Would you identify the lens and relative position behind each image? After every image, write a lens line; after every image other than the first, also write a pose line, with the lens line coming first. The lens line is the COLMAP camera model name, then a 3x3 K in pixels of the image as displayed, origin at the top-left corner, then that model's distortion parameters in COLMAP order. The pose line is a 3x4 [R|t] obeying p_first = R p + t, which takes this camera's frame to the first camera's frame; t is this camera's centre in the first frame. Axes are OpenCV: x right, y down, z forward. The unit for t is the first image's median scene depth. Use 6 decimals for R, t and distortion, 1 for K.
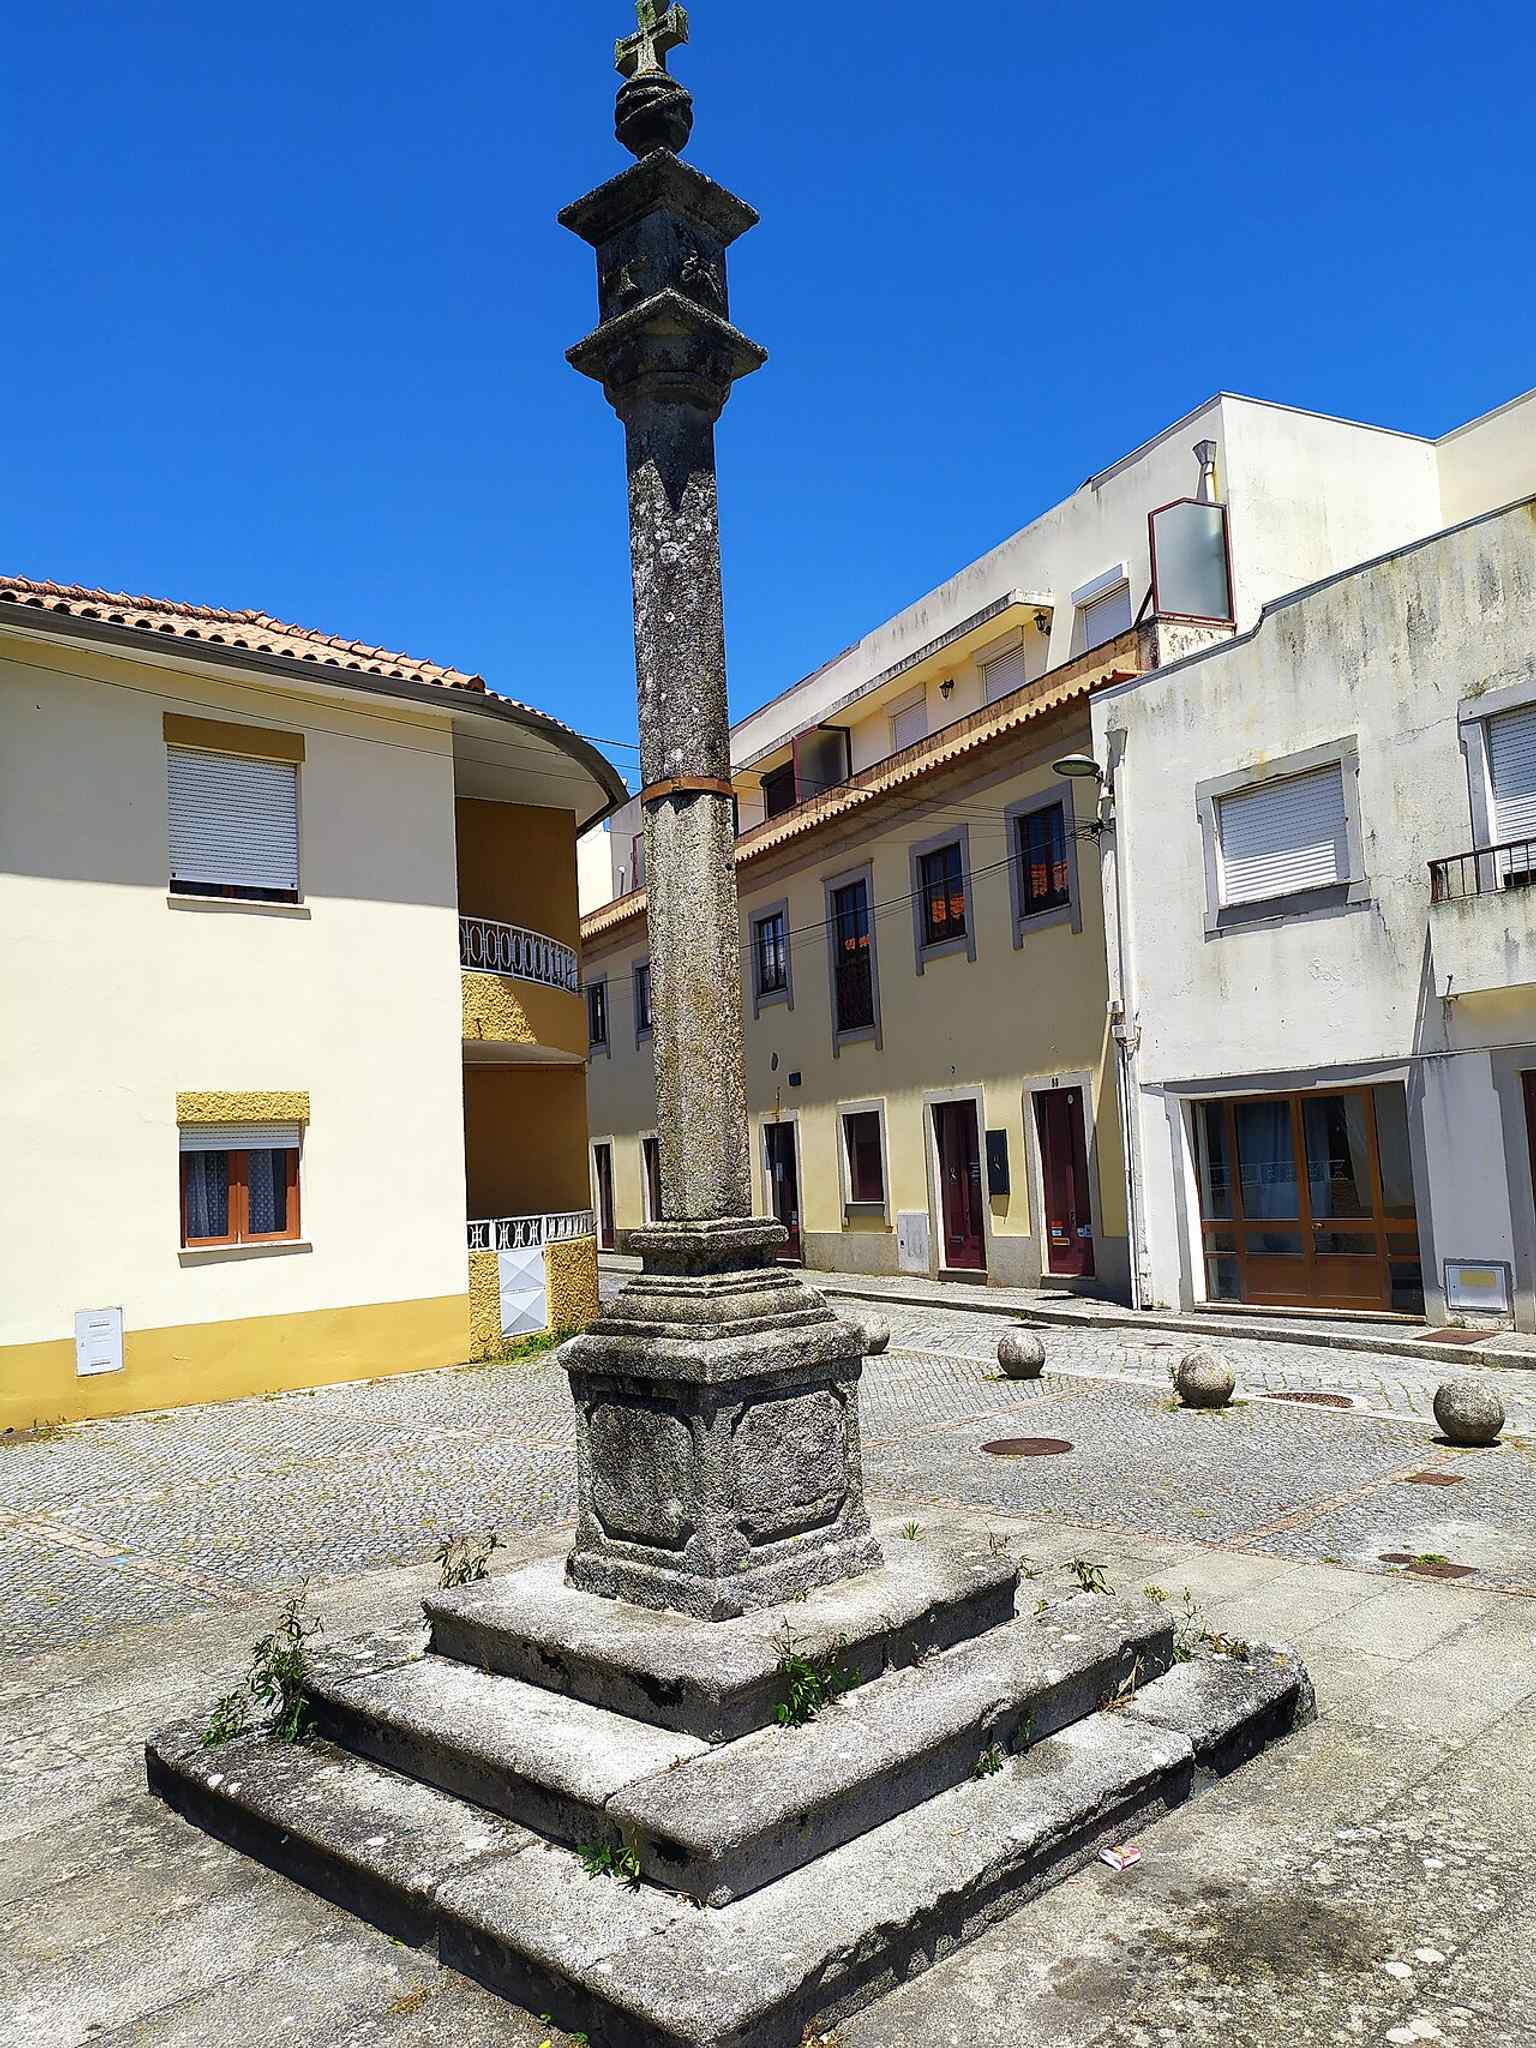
lens RADIAL K [[1613.4, 0, 775.6], [0, 1613.4, 1037.5], [0, 0, 1]] dist [0.090168, -0.102397]
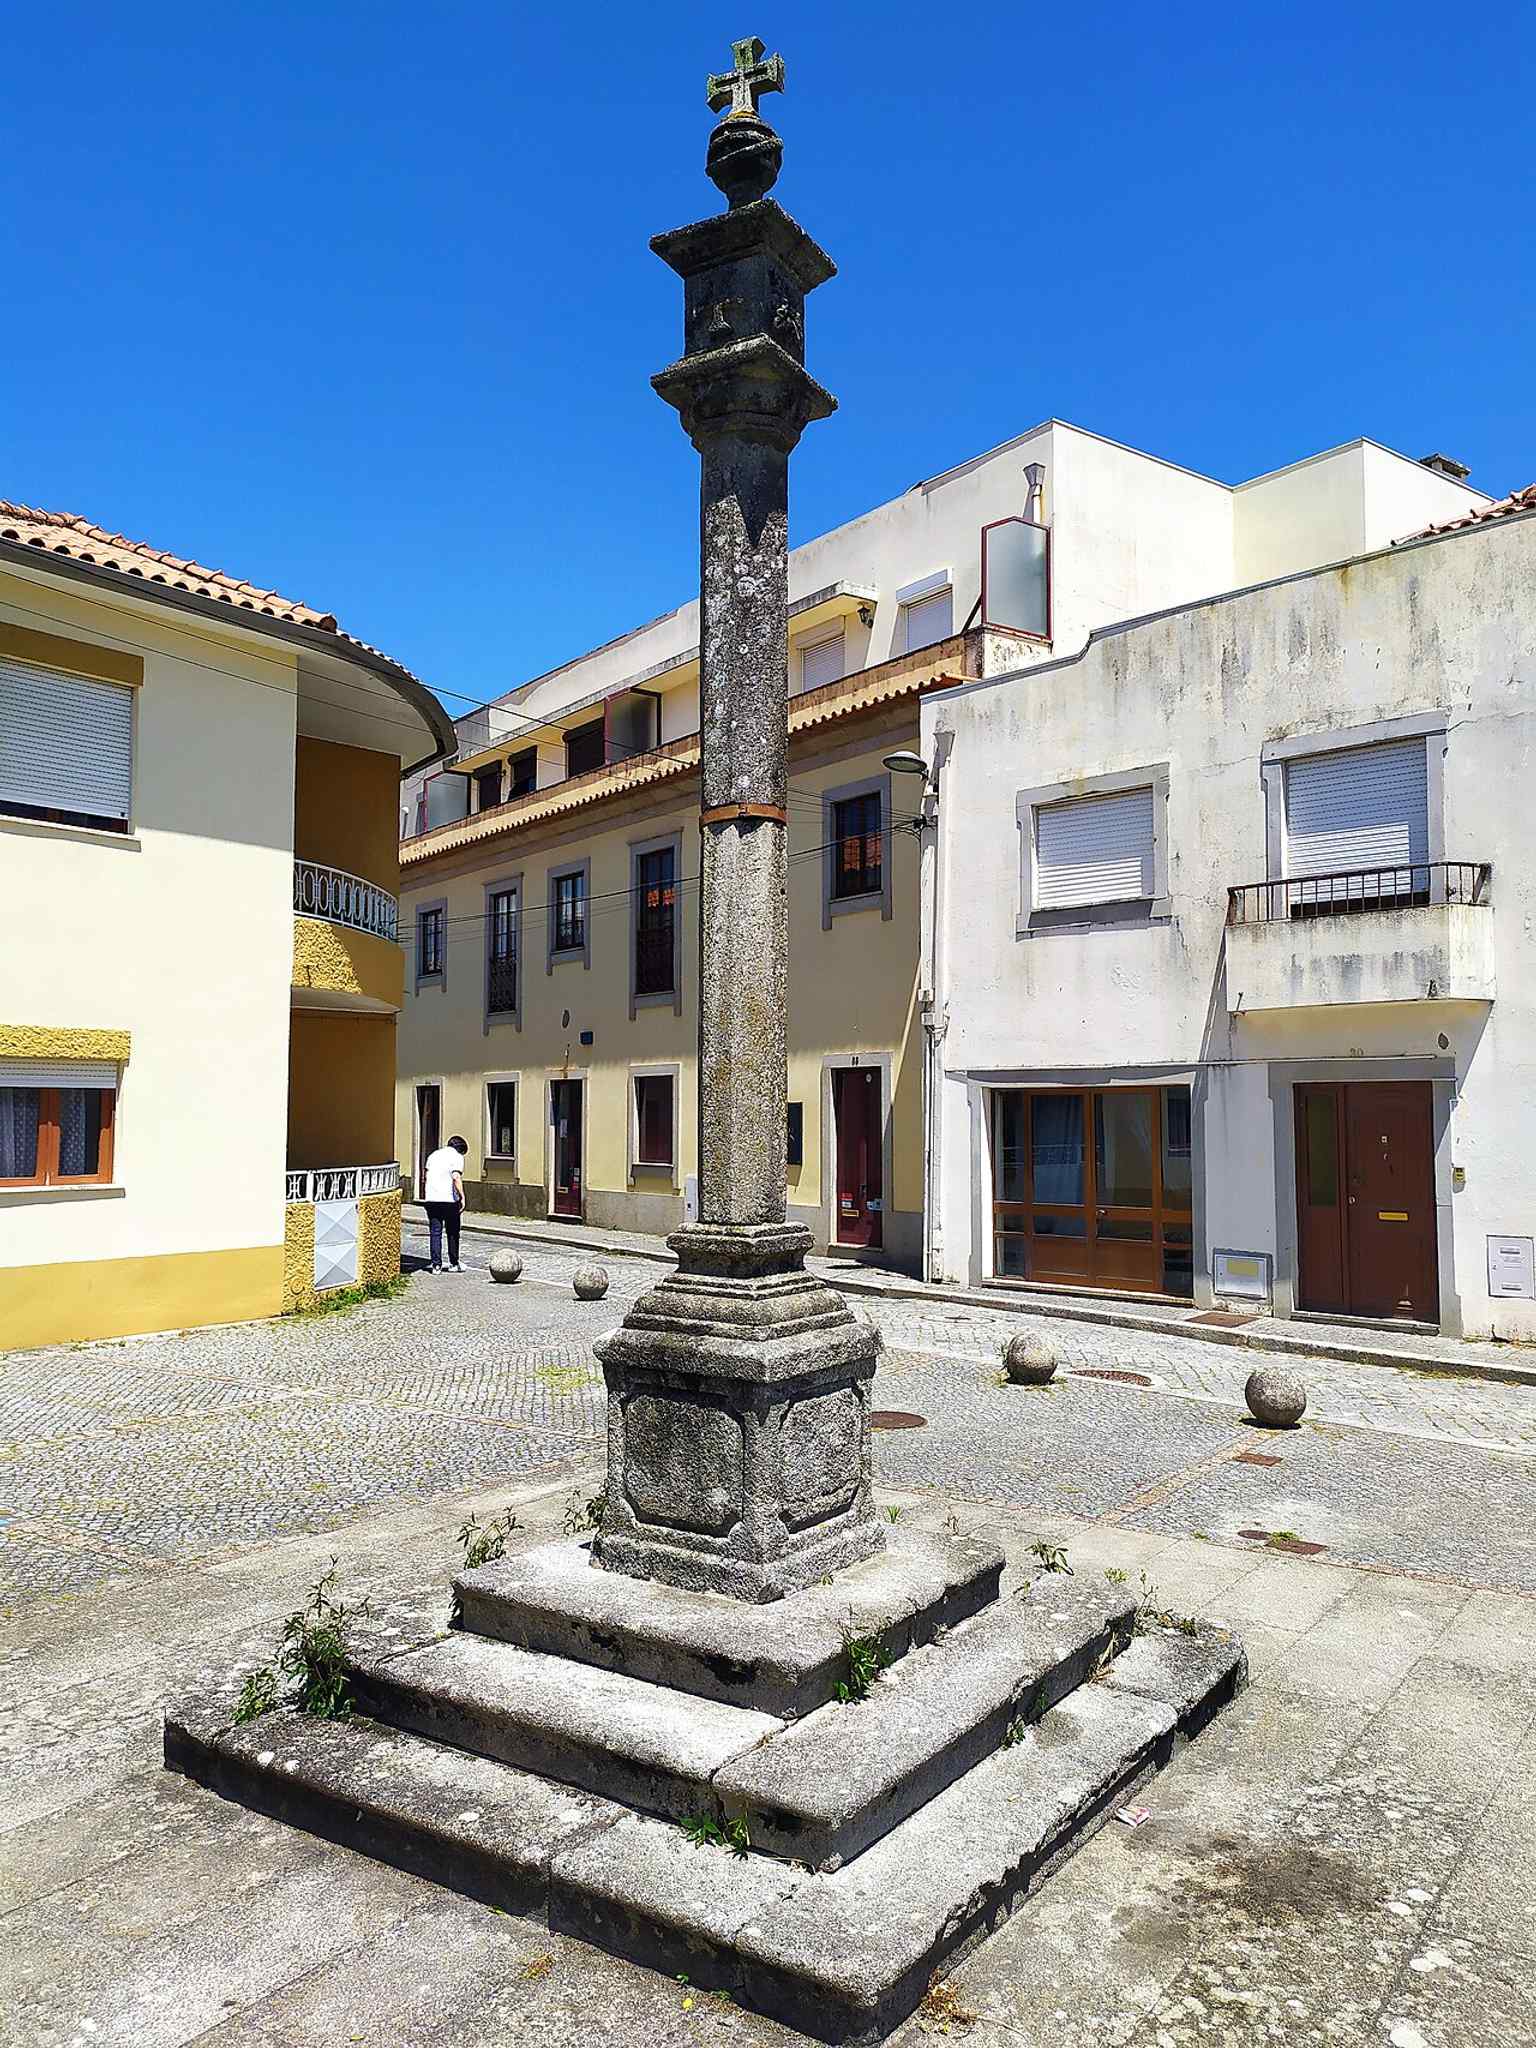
lens RADIAL K [[1608.6, 0, 767.7], [0, 1608.6, 1021.9], [0, 0, 1]] dist [0.090184, -0.106751]
pose [[0.981589, 0.064543, 0.179771, -0.209561], [-0.068942, 0.997452, 0.018325, -0.036746], [-0.178131, -0.030381, 0.983538, -0.034200]]
